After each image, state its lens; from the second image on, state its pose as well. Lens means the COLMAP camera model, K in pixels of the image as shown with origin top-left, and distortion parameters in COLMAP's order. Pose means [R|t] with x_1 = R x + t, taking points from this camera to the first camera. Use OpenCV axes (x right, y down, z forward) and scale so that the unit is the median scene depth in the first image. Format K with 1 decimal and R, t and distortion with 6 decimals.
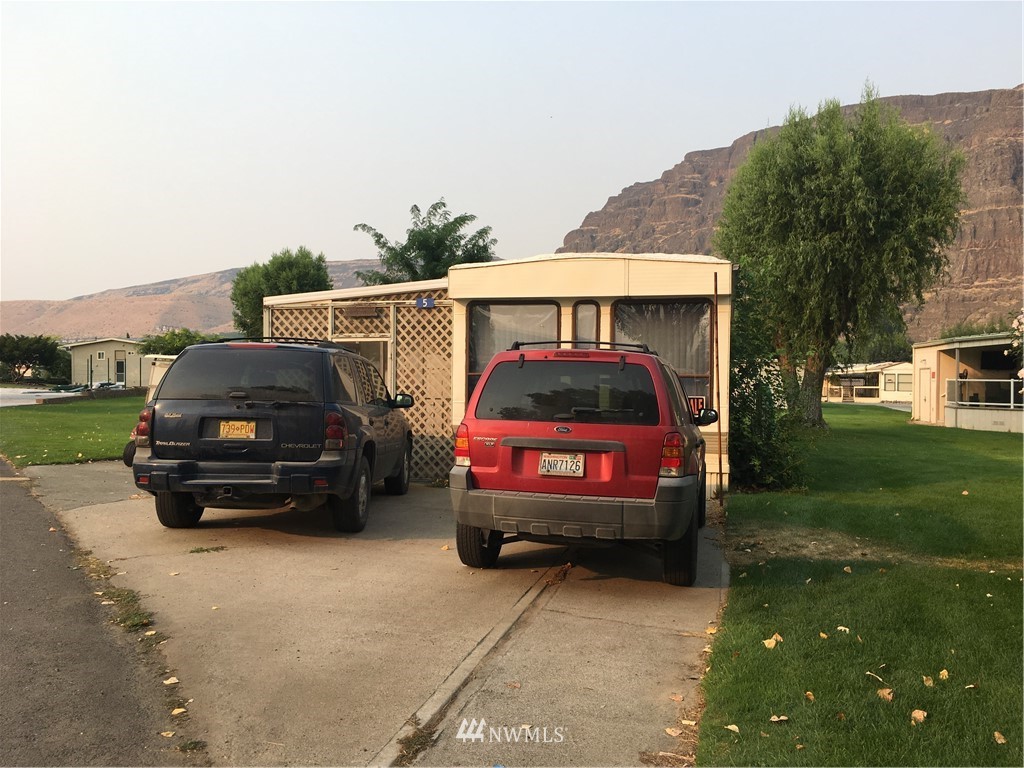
lens RADIAL K [[873.7, 0, 510.5], [0, 873.7, 386.0], [0, 0, 1]] dist [0.079799, -0.088565]
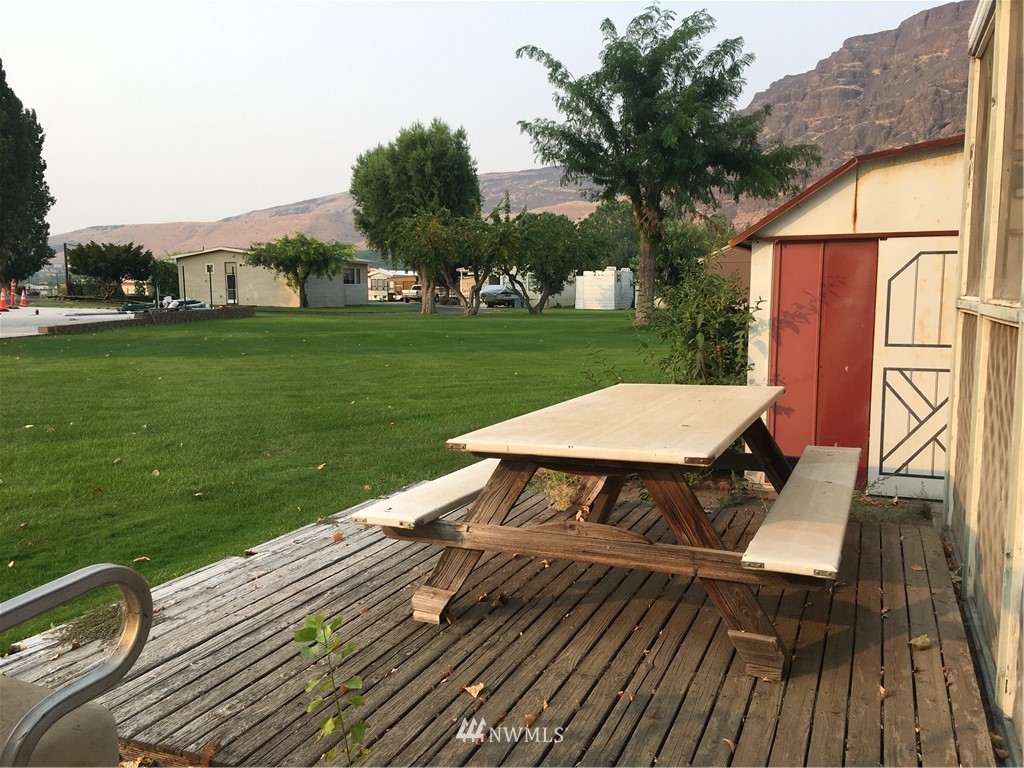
lens RADIAL K [[873.7, 0, 510.1], [0, 873.7, 385.1], [0, 0, 1]] dist [0.079799, -0.088565]
pose [[0.988924, 0.004310, -0.148359, -0.048045], [0.009898, 0.995438, 0.094895, -0.000256], [0.148091, -0.095313, 0.984370, 0.188916]]
